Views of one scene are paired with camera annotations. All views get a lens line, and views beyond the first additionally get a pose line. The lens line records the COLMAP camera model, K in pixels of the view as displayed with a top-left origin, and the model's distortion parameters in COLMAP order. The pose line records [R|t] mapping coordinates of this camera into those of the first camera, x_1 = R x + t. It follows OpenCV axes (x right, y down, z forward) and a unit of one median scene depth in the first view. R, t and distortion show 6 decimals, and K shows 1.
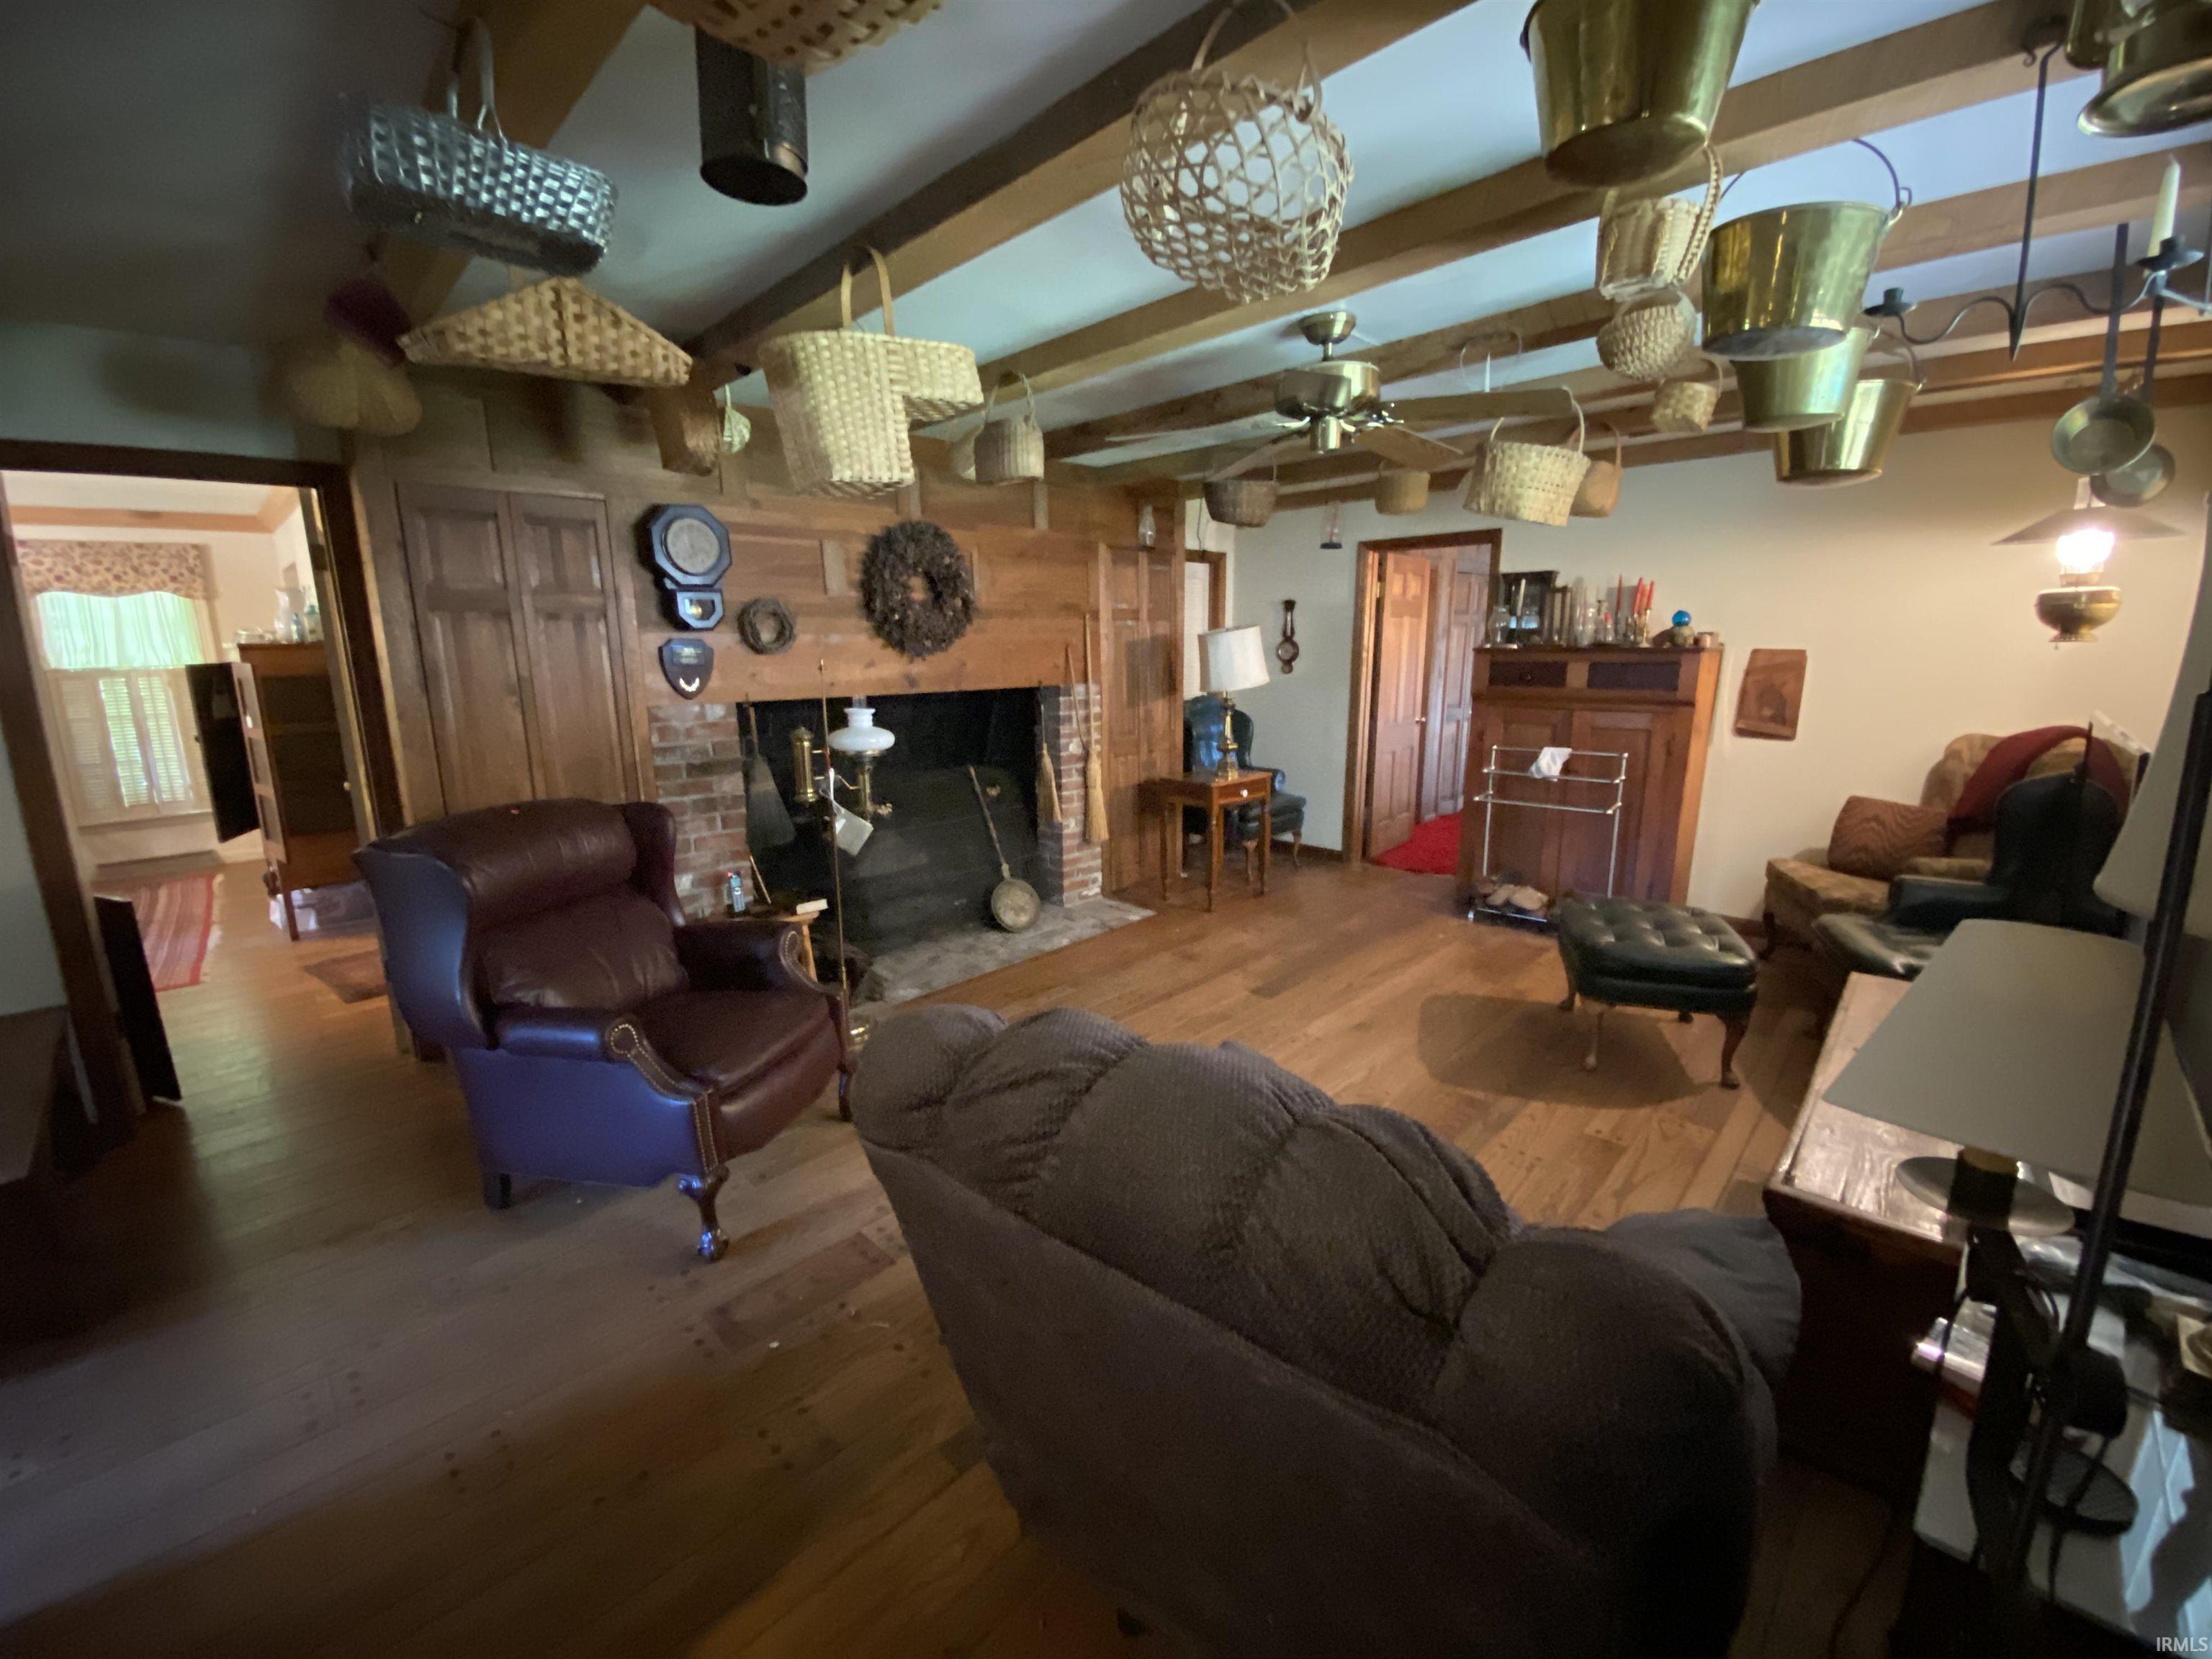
lens RADIAL K [[911.7, 0, 1104.1], [0, 911.7, 829.1], [0, 0, 1]] dist [0.001779, -0.008774]
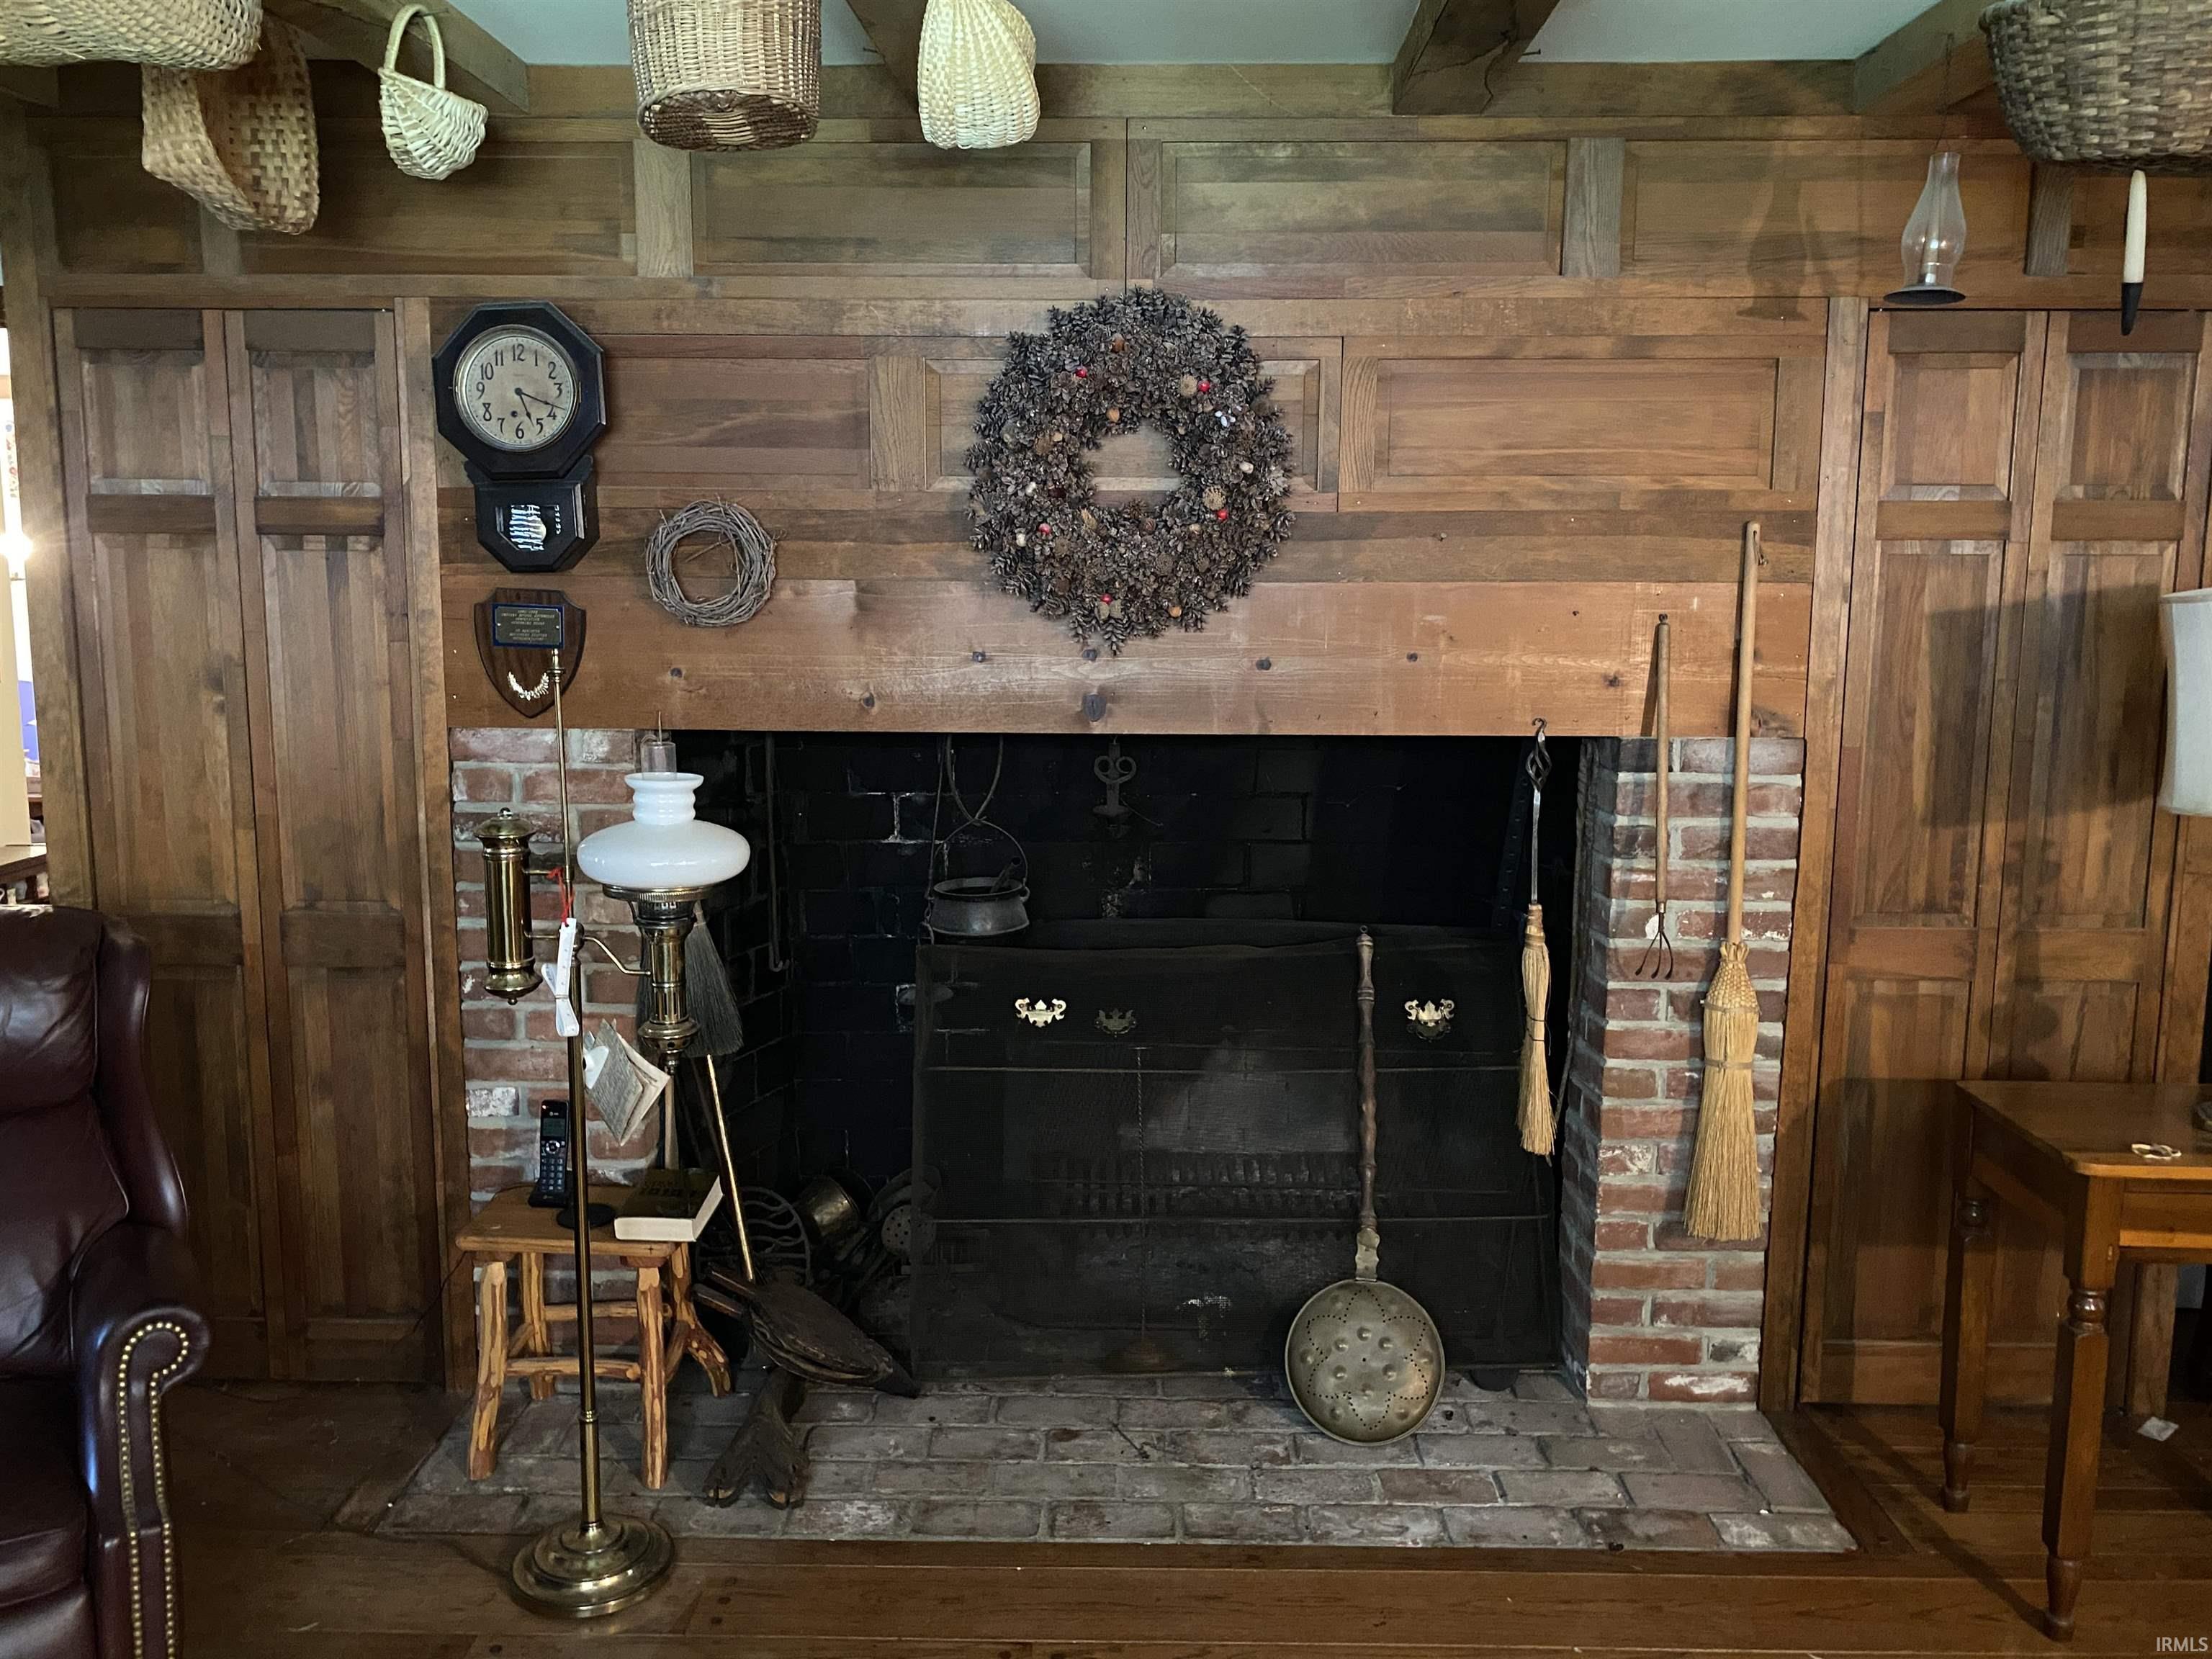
lens RADIAL K [[1694.6, 0, 1077.9], [0, 1694.6, 789.9], [0, 0, 1]] dist [0.049672, -0.019082]
pose [[0.675688, 0.100165, -0.730351, 0.283697], [-0.158580, 0.987281, -0.011309, -0.105983], [0.719929, 0.123461, 0.682979, 0.461605]]
